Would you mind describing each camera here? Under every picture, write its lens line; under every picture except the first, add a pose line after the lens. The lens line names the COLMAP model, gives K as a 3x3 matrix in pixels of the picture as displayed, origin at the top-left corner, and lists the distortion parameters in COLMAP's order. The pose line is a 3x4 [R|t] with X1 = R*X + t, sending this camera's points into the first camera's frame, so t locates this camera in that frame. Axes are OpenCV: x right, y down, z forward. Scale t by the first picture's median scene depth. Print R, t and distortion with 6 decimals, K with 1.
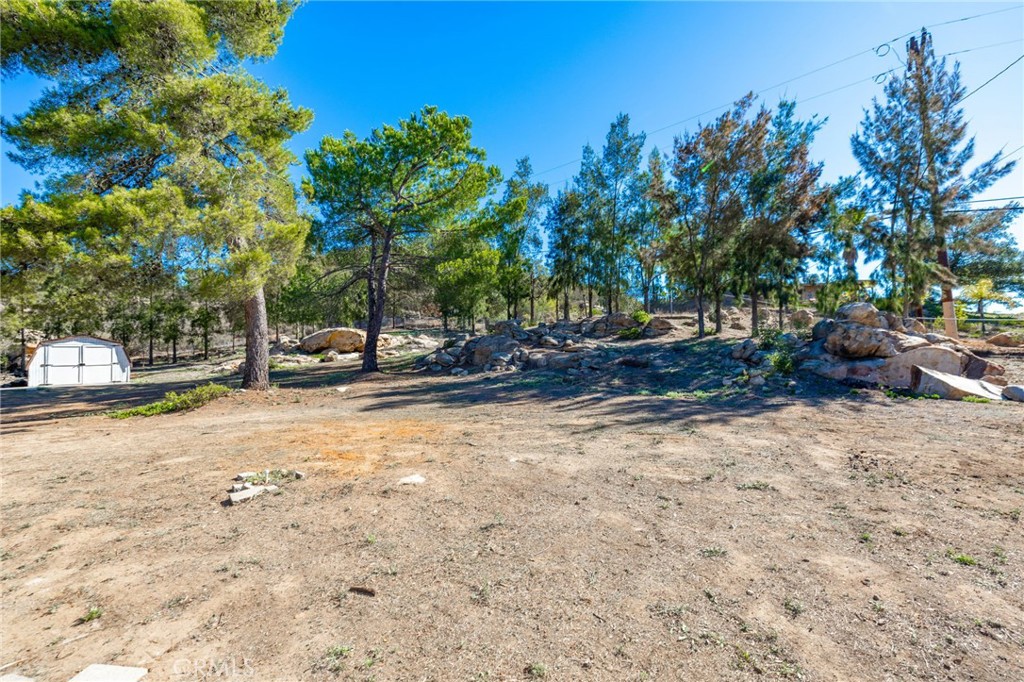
lens RADIAL K [[422.5, 0, 512.4], [0, 422.5, 339.6], [0, 0, 1]] dist [0.000812, -0.000351]
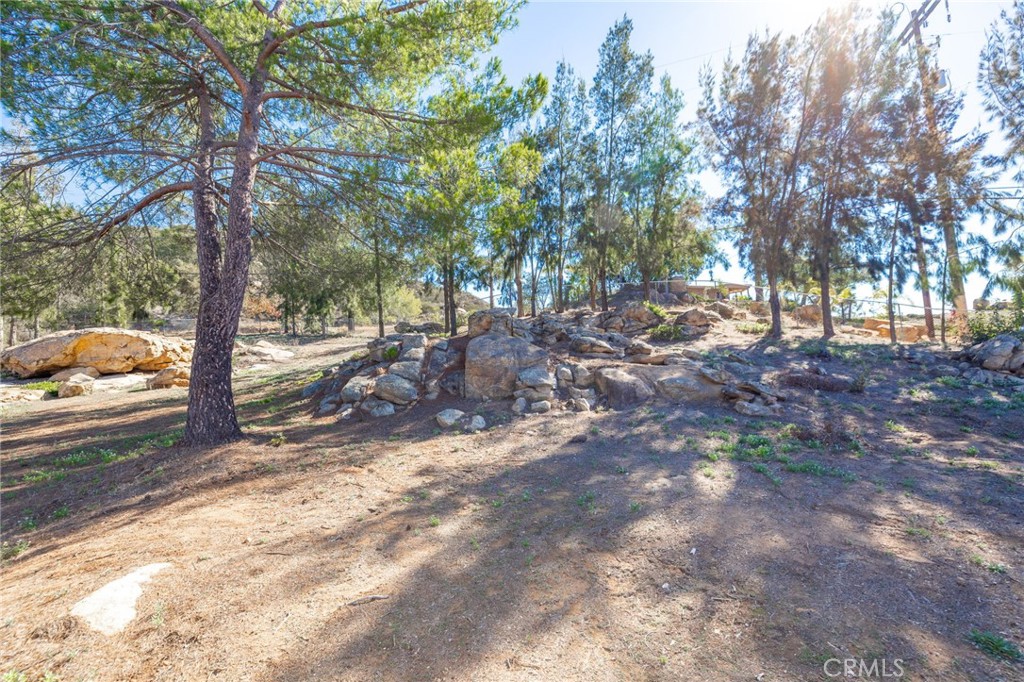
lens RADIAL K [[422.5, 0, 509.0], [0, 422.5, 338.4], [0, 0, 1]] dist [0.000812, -0.000351]
pose [[0.927541, -0.007552, 0.373646, -0.125216], [0.014884, 0.999749, -0.016742, 0.001377], [-0.373426, 0.021090, 0.927420, 0.305689]]
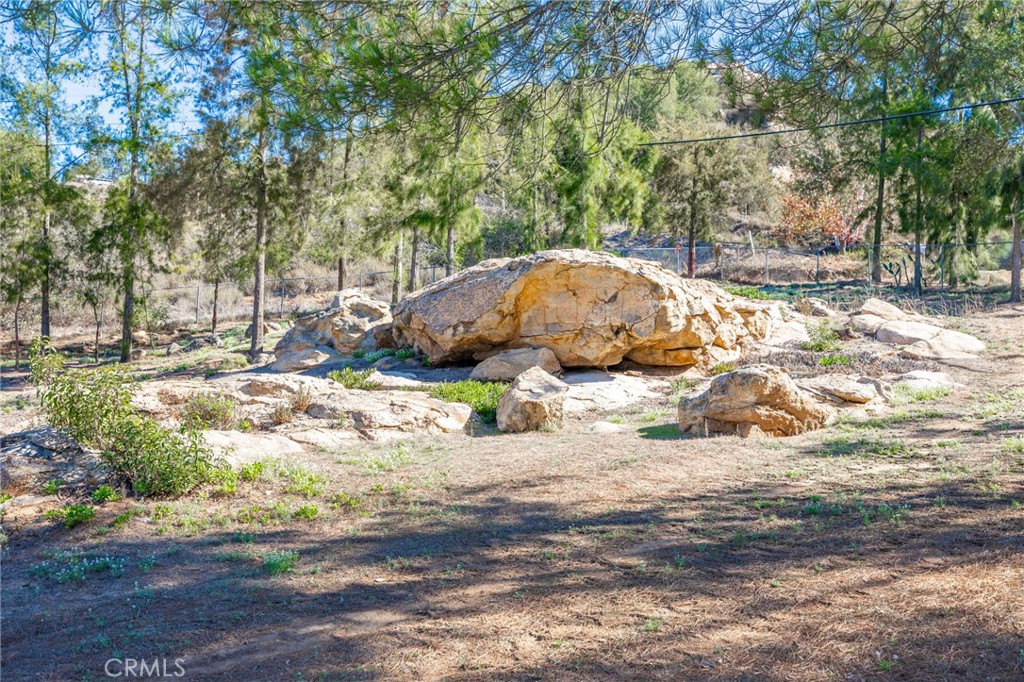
lens RADIAL K [[970.2, 0, 511.2], [0, 970.2, 341.5], [0, 0, 1]] dist [0.002975, 0.000000]
pose [[0.929296, 0.044827, -0.366604, -0.245158], [-0.036433, 0.998892, 0.029787, 0.003354], [0.367534, -0.014325, 0.929900, 0.526164]]
